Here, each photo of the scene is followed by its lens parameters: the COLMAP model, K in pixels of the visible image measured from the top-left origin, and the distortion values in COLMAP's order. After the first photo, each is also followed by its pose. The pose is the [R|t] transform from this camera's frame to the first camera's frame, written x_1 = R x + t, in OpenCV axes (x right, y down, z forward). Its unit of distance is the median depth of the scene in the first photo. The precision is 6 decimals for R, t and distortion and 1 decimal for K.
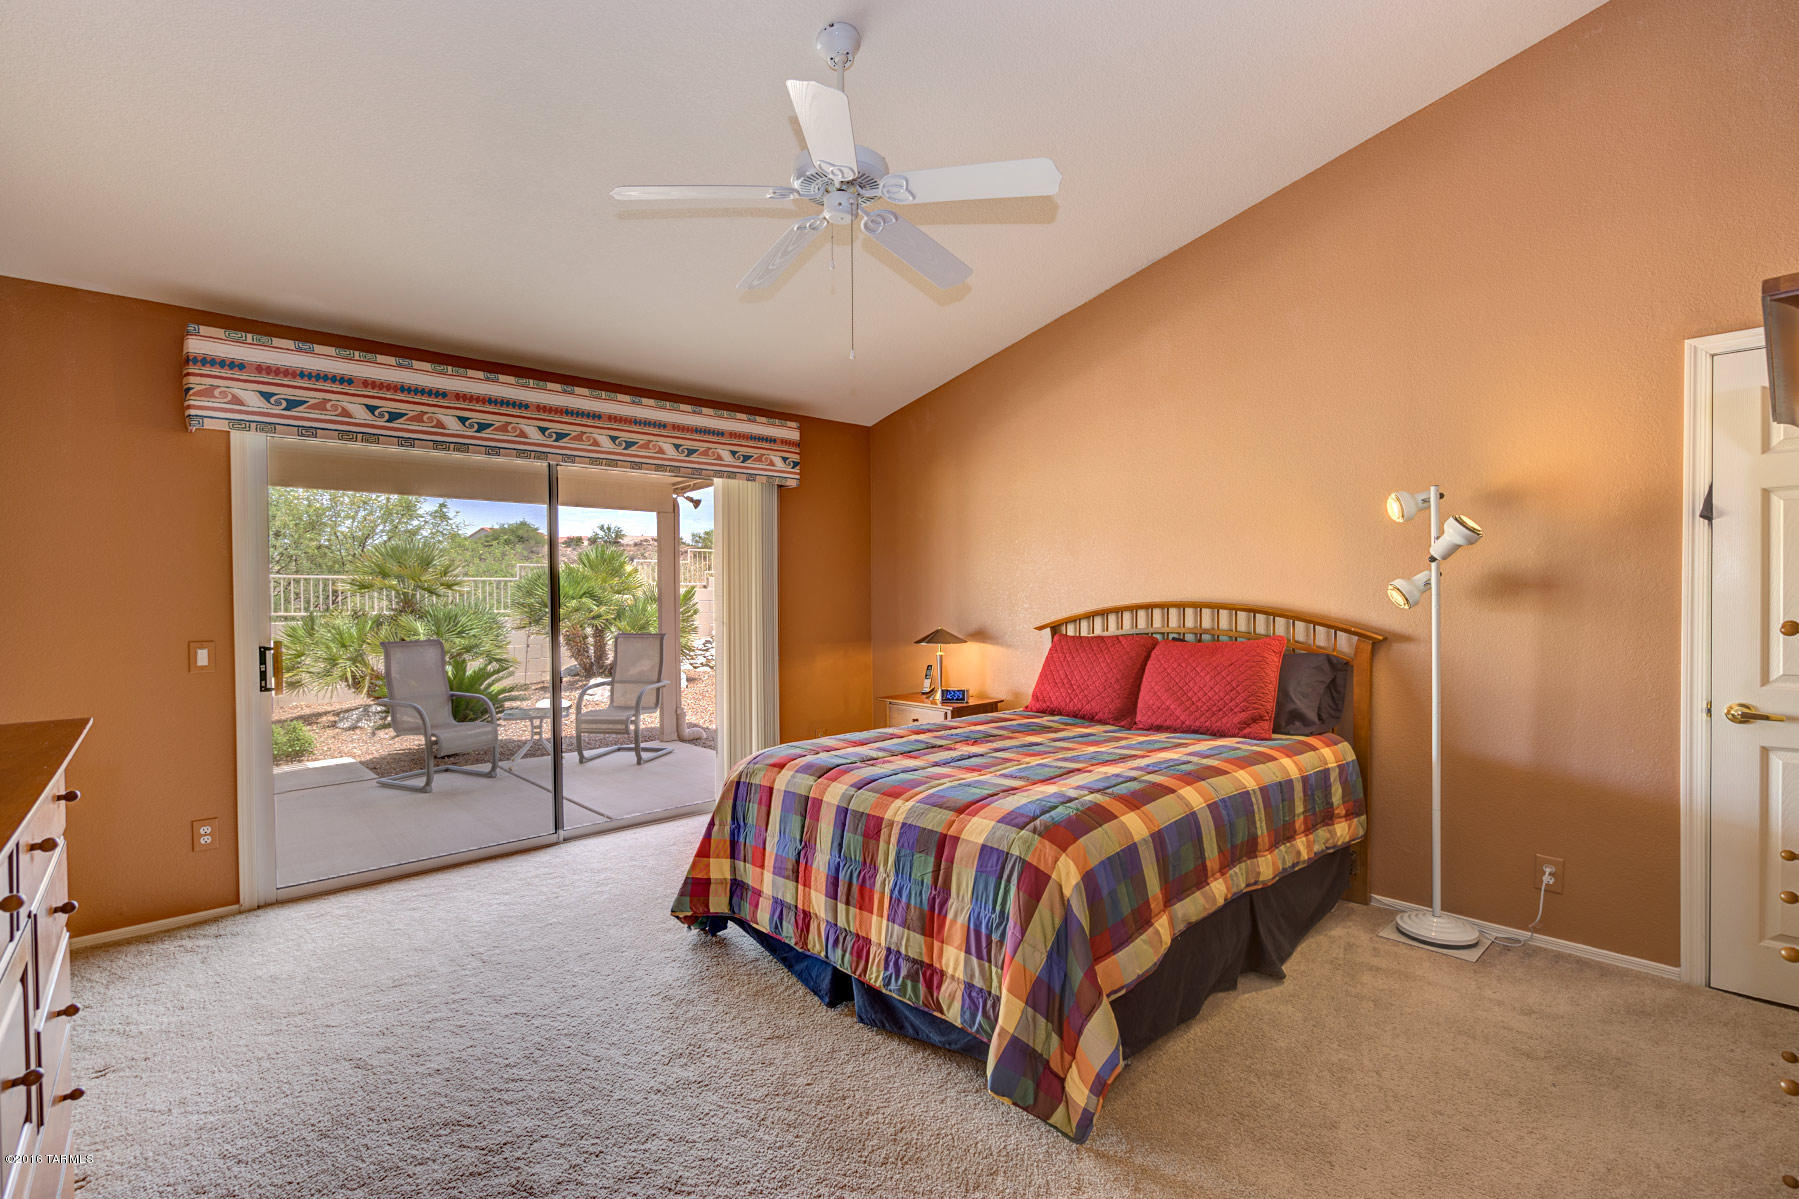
lens RADIAL K [[812.6, 0, 901.0], [0, 812.6, 601.8], [0, 0, 1]] dist [-0.000425, 0.000407]
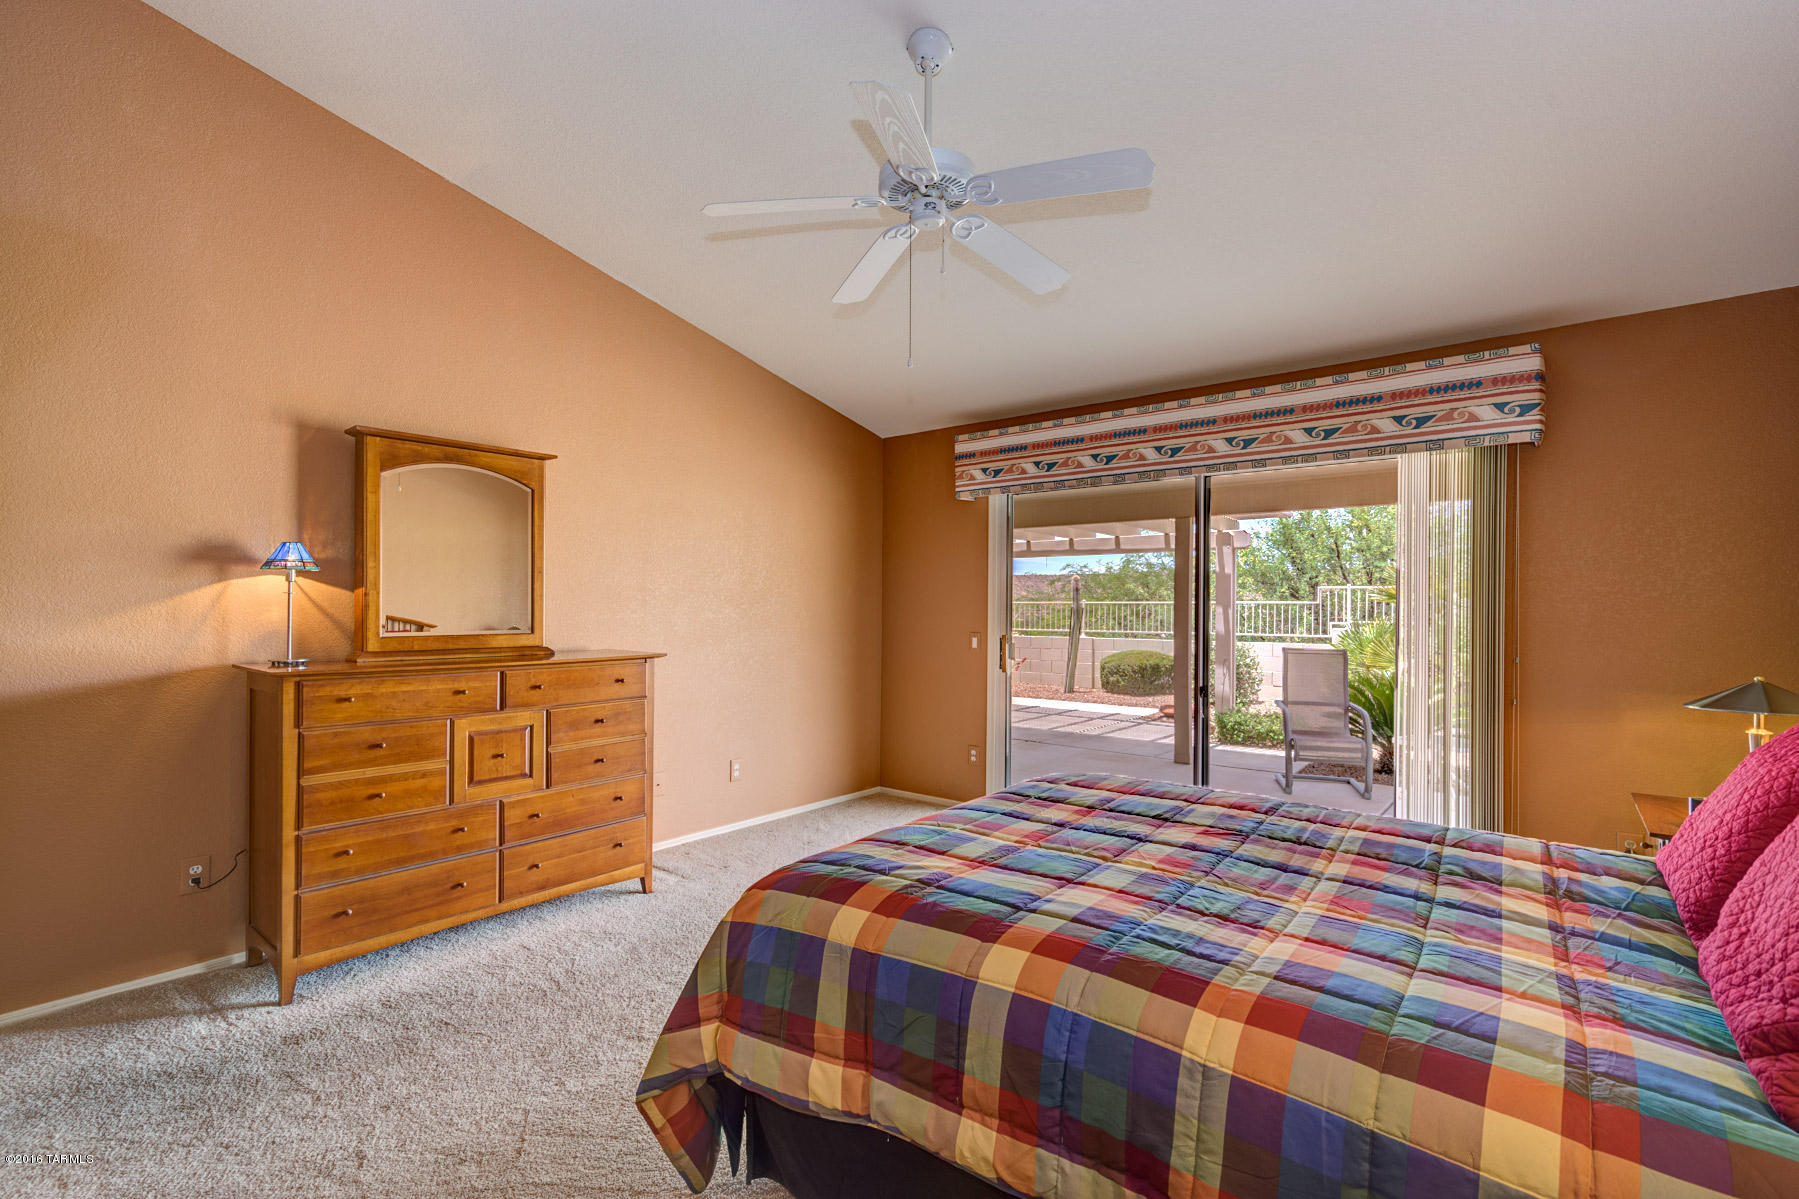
lens RADIAL K [[812.6, 0, 908.4], [0, 812.6, 605.8], [0, 0, 1]] dist [-0.000425, 0.000407]
pose [[0.164295, 0.008425, -0.986375, 0.508500], [-0.010362, 0.999923, 0.006815, -0.009749], [0.986357, 0.009102, 0.164369, 0.461859]]
